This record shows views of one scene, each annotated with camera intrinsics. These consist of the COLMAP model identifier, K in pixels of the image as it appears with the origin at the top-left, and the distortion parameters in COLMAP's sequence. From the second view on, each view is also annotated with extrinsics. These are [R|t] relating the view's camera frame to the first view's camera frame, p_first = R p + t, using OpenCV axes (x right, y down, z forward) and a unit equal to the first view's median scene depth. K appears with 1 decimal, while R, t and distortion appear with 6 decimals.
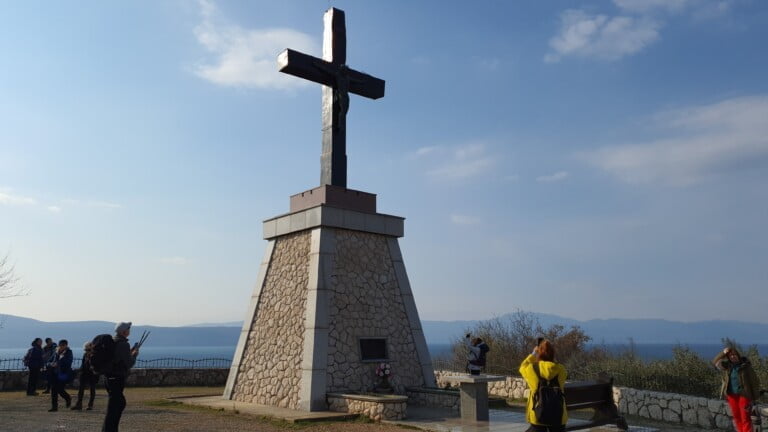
lens RADIAL K [[602.6, 0, 384.0], [0, 602.6, 216.0], [0, 0, 1]] dist [0.020398, -0.000143]
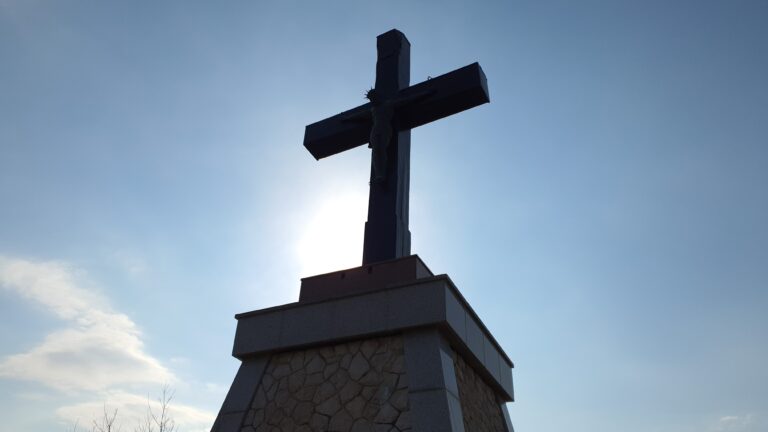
lens RADIAL K [[602.6, 0, 384.0], [0, 602.6, 216.0], [0, 0, 1]] dist [0.020398, -0.000143]
pose [[0.365453, -0.525106, -0.768575, 0.367734], [0.124715, 0.845866, -0.518611, 0.184293], [0.922437, 0.093676, 0.374613, 0.909212]]
